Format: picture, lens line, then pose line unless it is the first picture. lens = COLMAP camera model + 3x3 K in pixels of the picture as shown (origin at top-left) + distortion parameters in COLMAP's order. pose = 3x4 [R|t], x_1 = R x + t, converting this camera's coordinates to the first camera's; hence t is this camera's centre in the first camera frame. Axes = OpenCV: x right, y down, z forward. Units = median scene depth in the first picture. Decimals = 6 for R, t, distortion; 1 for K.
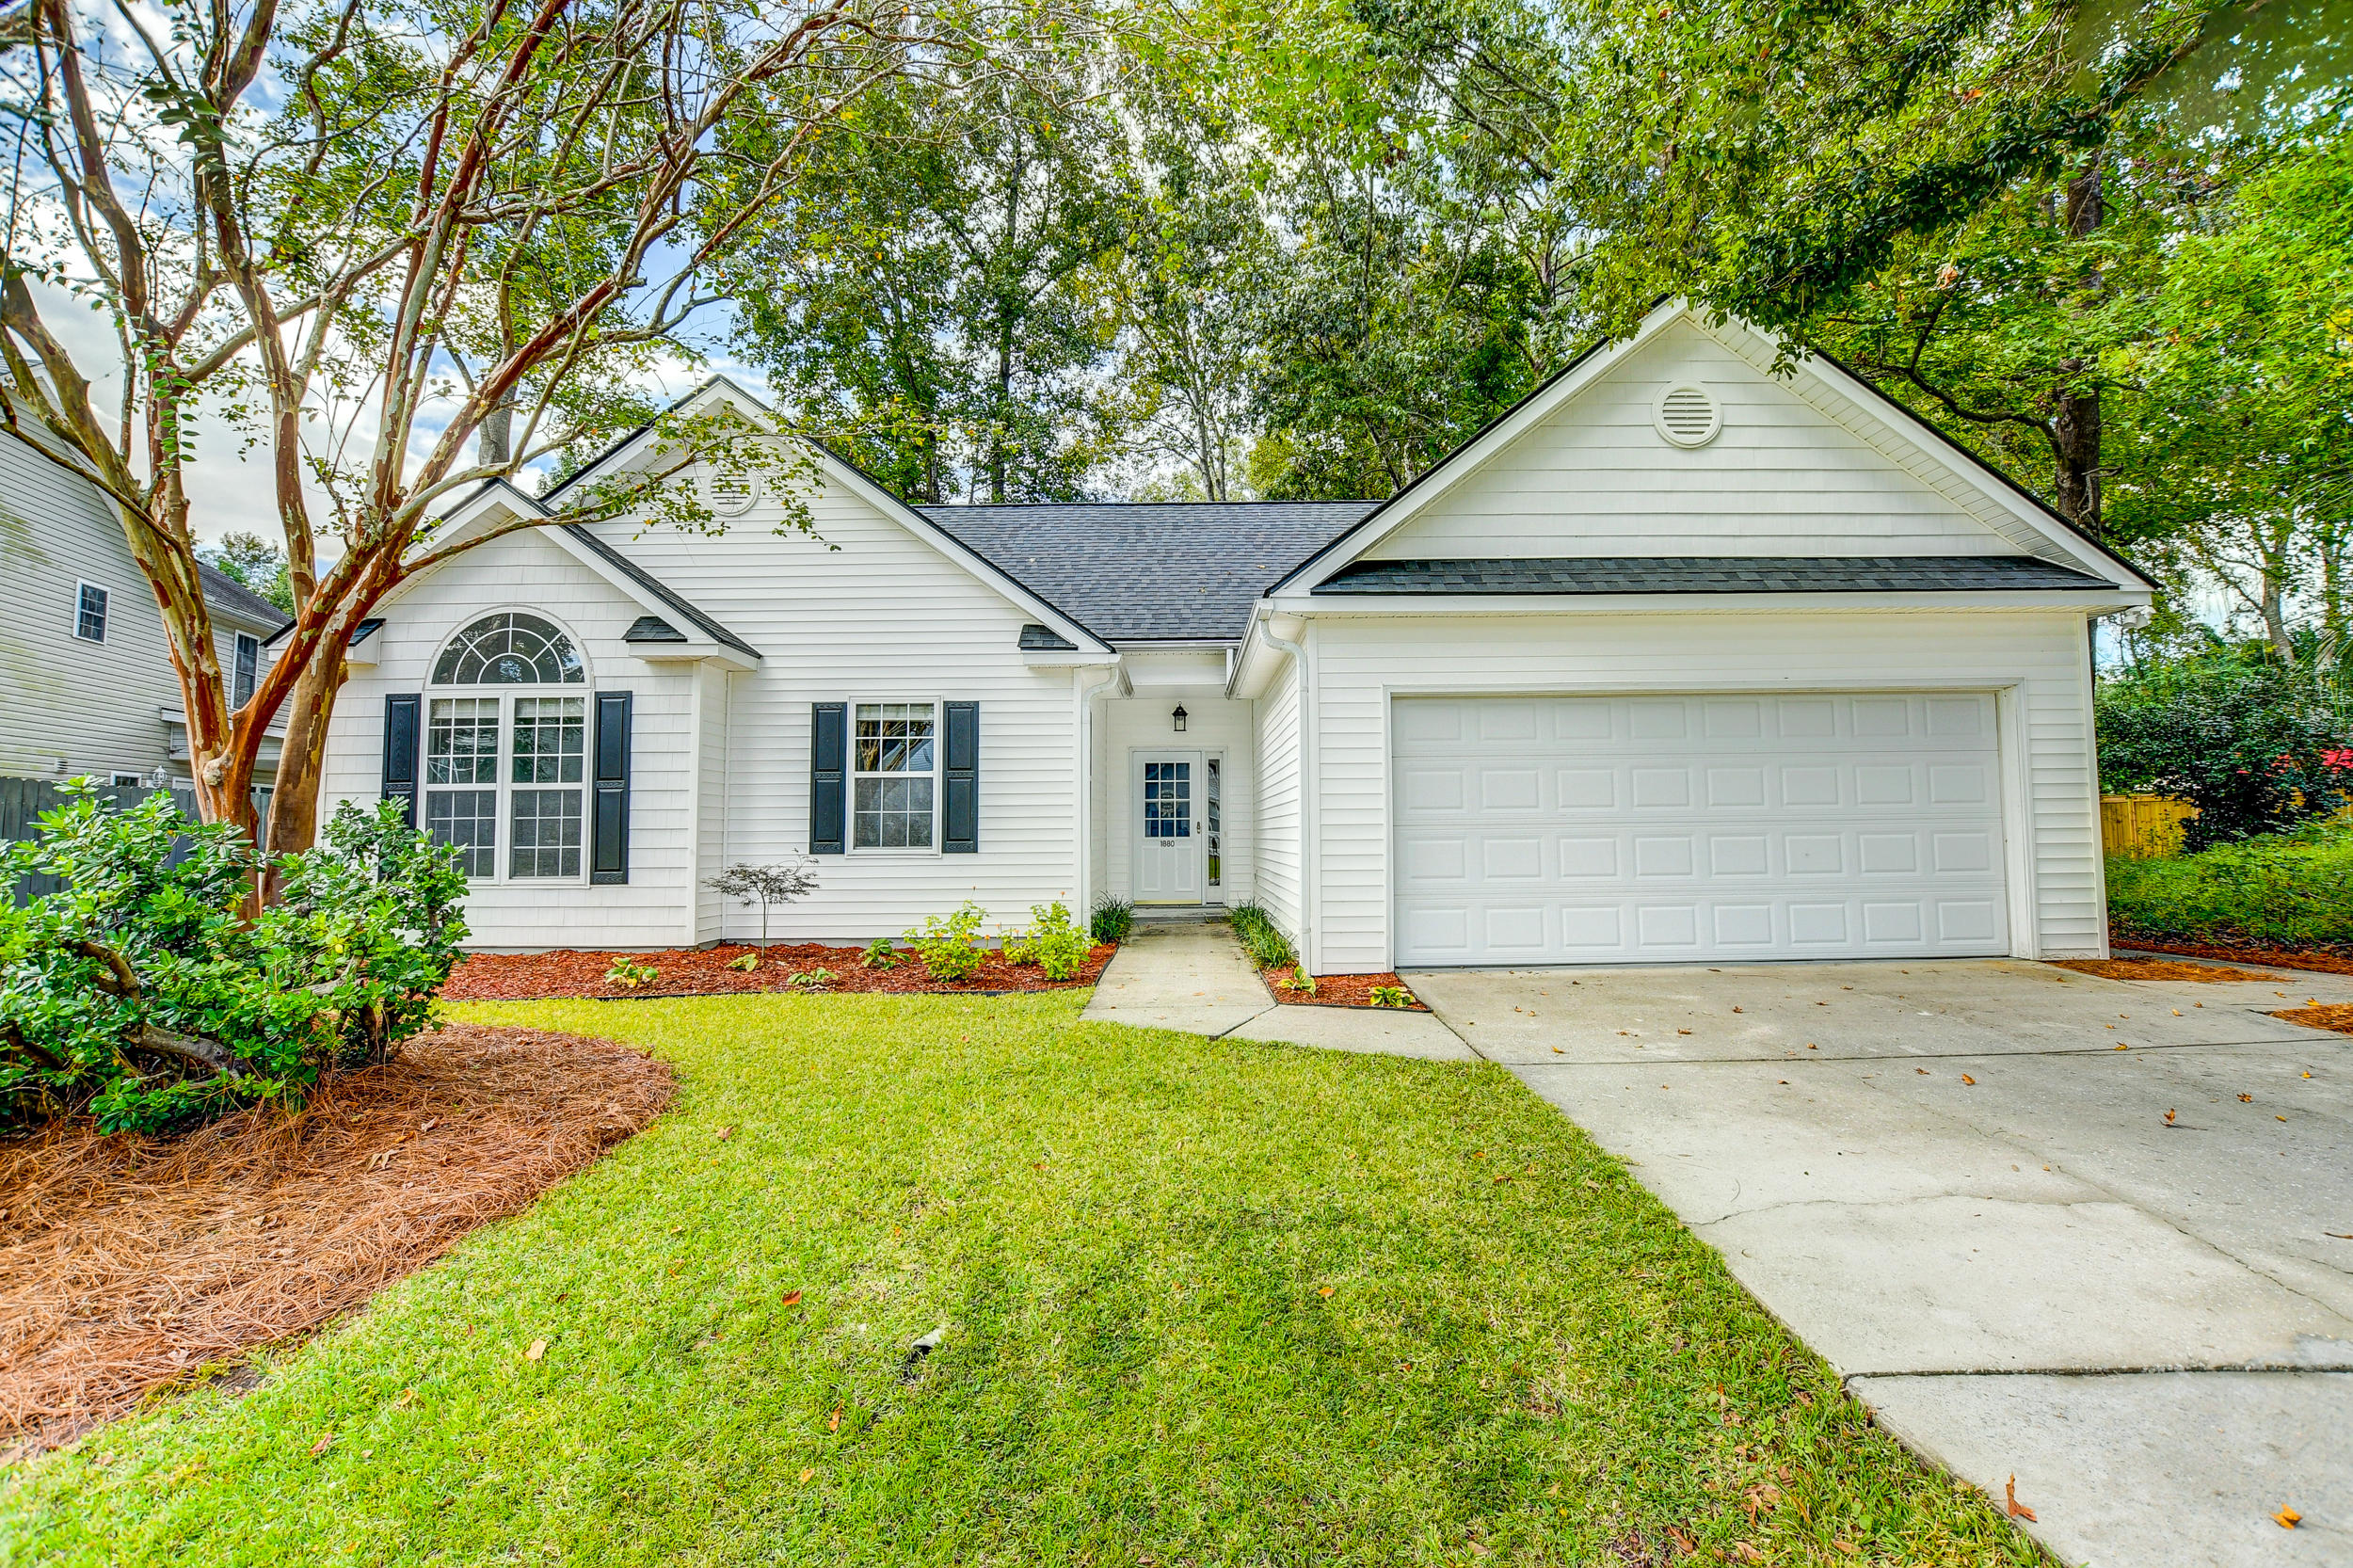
lens RADIAL K [[1036.9, 0, 1165.3], [0, 1036.9, 782.0], [0, 0, 1]] dist [-0.005440, 0.001401]
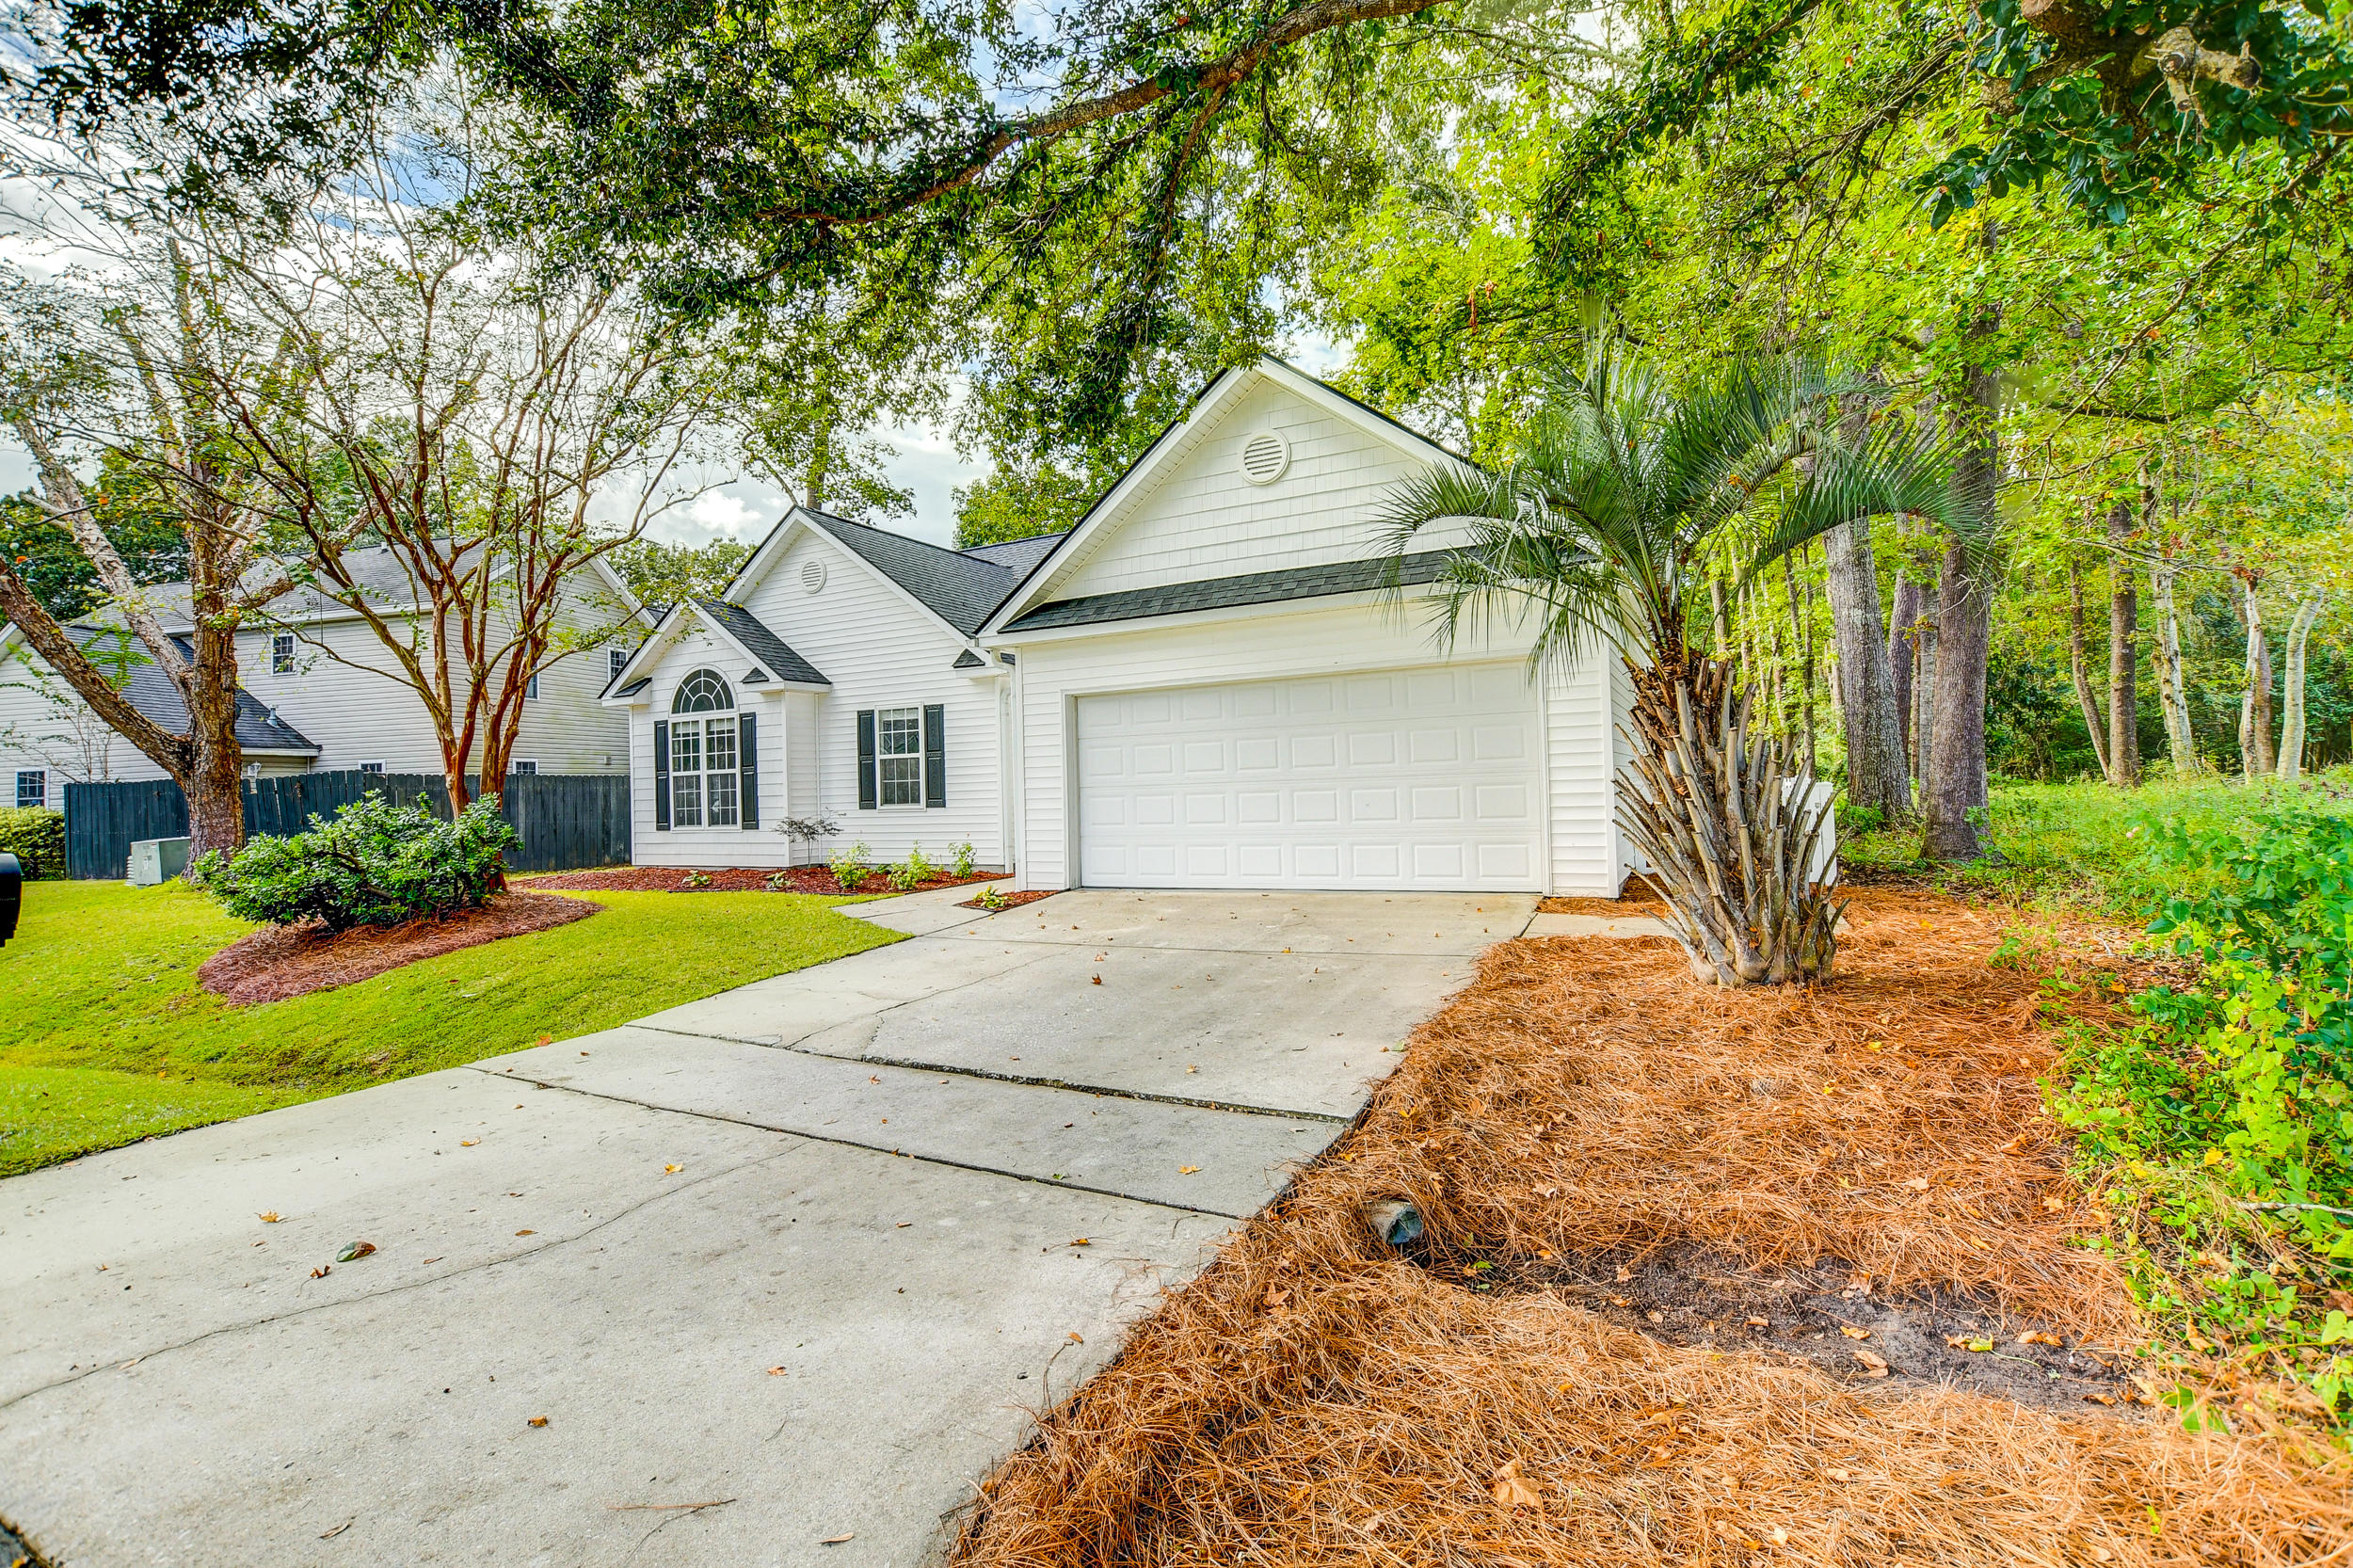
lens RADIAL K [[1036.9, 0, 1167.8], [0, 1036.9, 801.0], [0, 0, 1]] dist [-0.005440, 0.001401]
pose [[0.889241, -0.013378, -0.457243, 0.820036], [0.047514, 0.996867, 0.063239, -0.020138], [0.454965, -0.077960, 0.887090, -0.171021]]
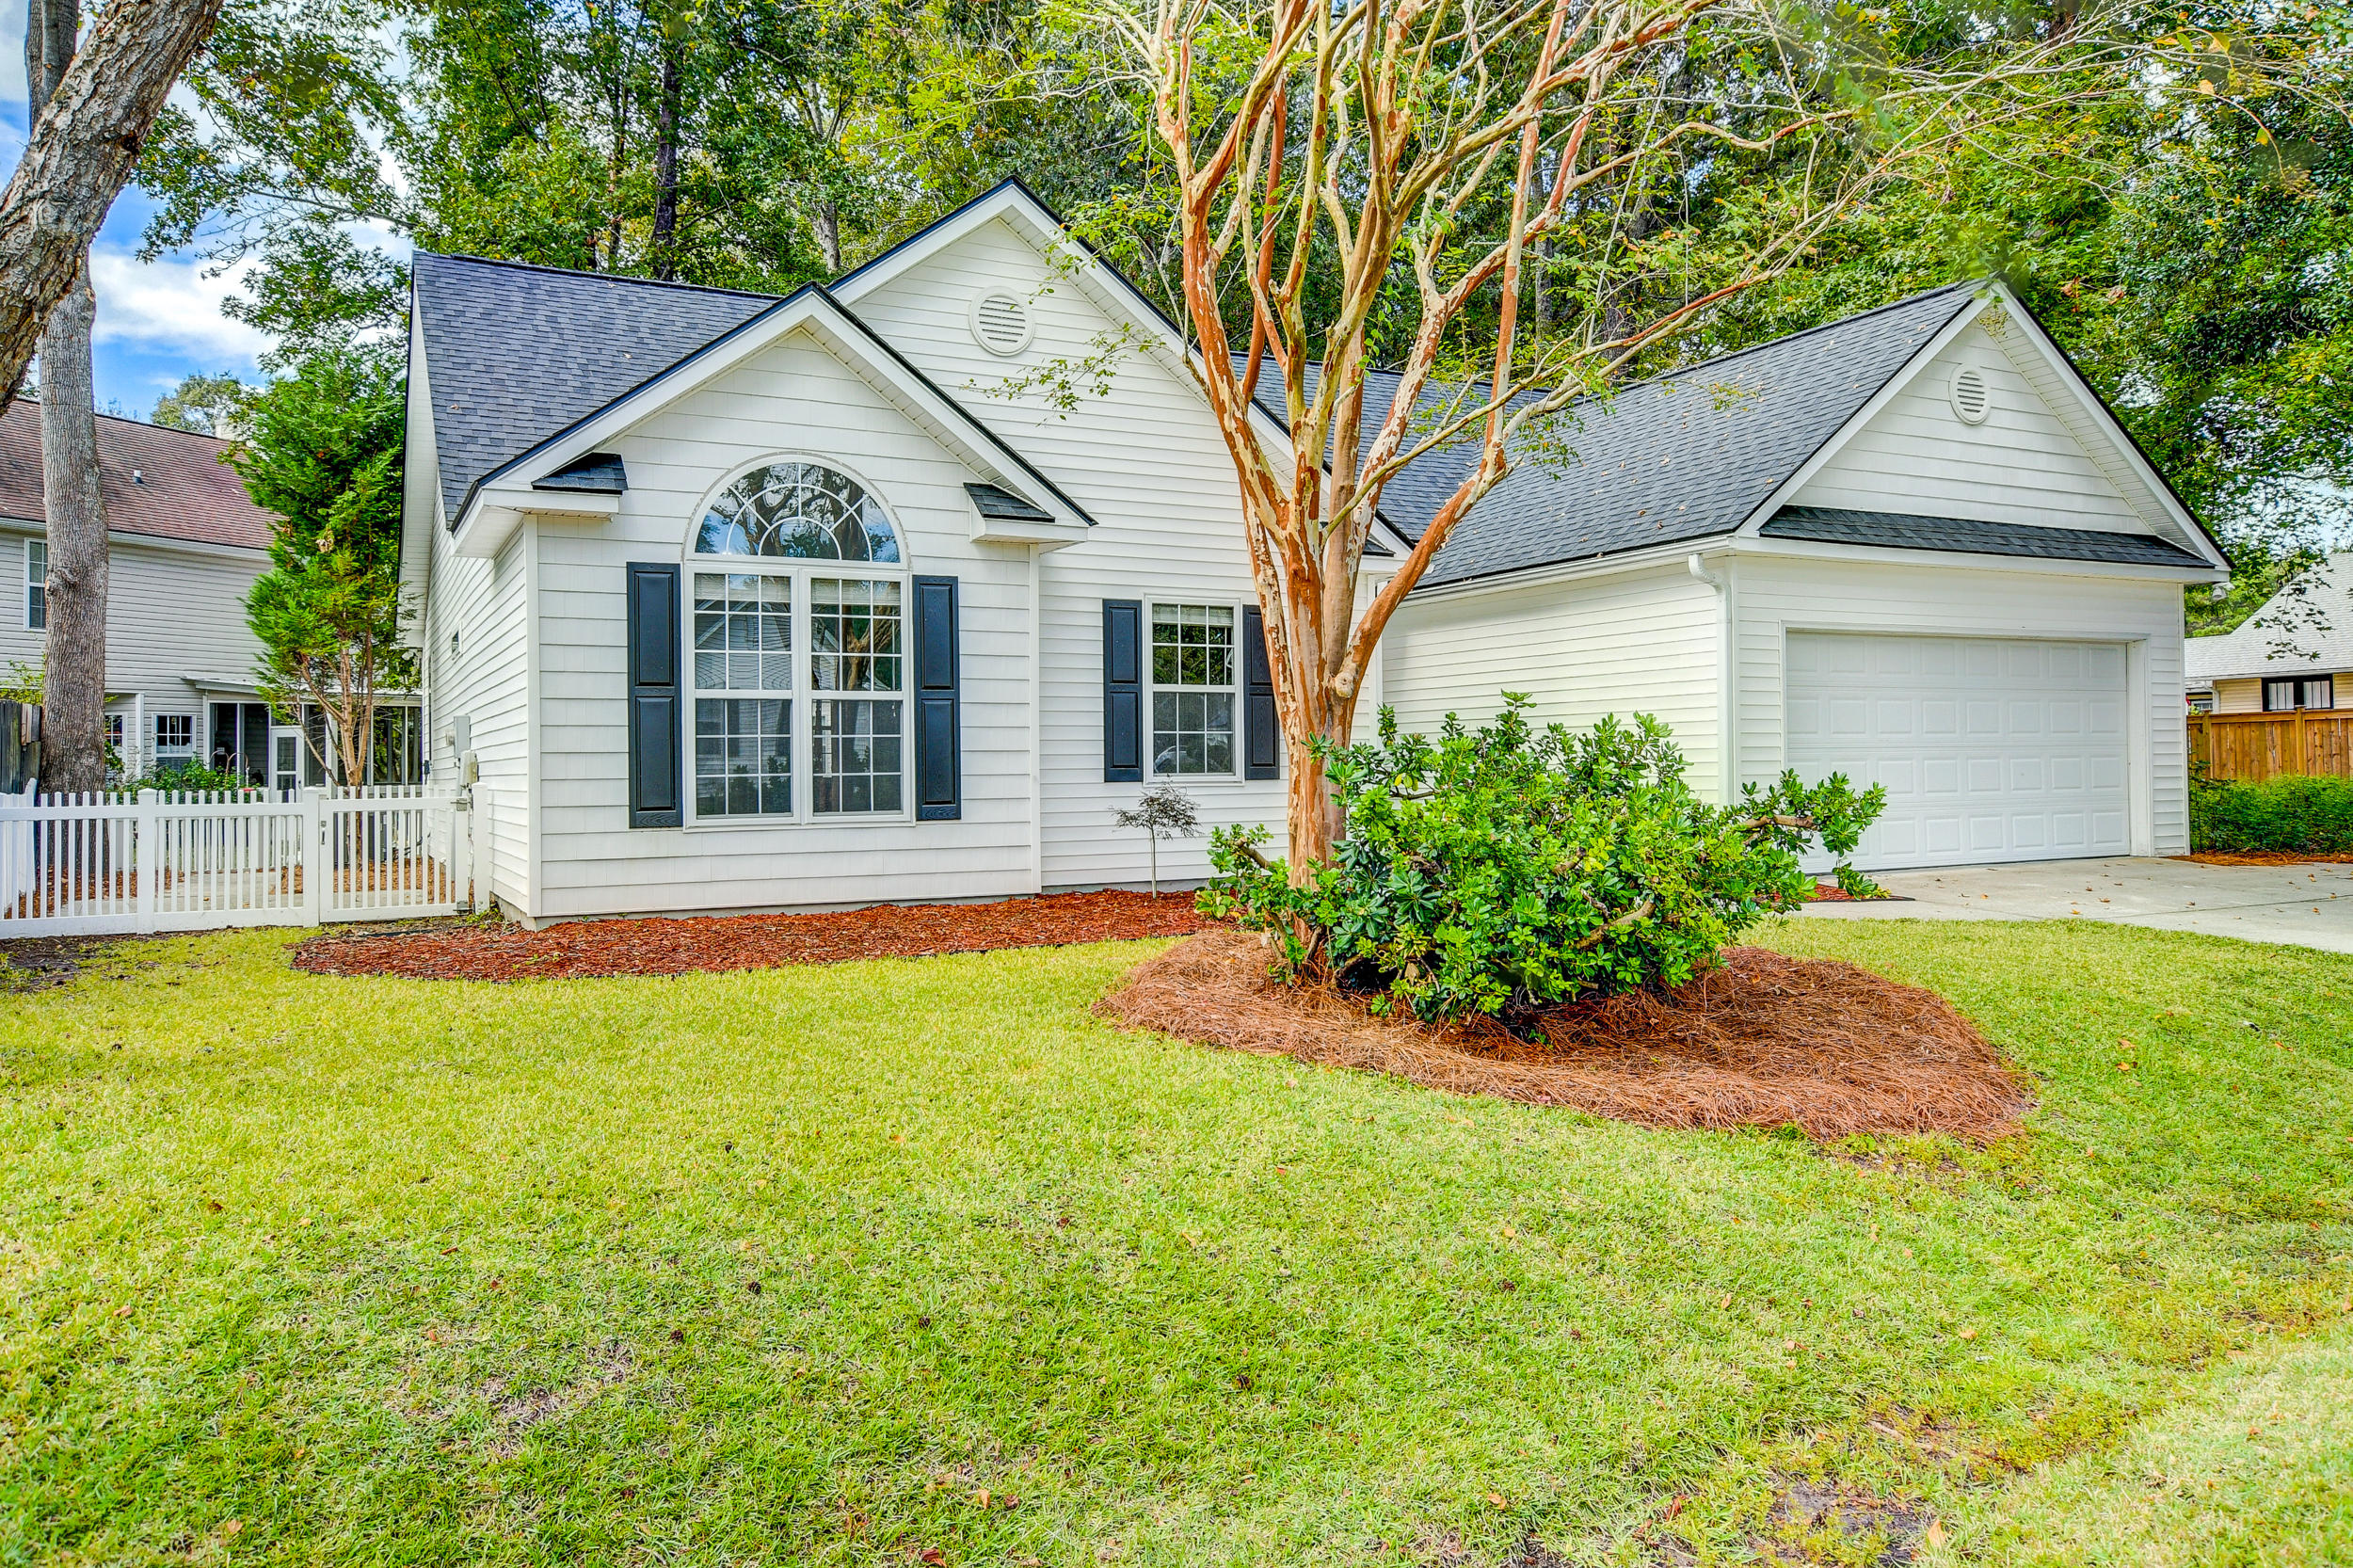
lens RADIAL K [[1627.3, 0, 1208.1], [0, 1627.3, 778.5], [0, 0, 1]] dist [0.023170, 0.014447]
pose [[0.882205, -0.003920, 0.470848, -0.938256], [-0.019821, 0.998770, 0.045453, 0.005896], [-0.470447, -0.049431, 0.881042, -0.197634]]
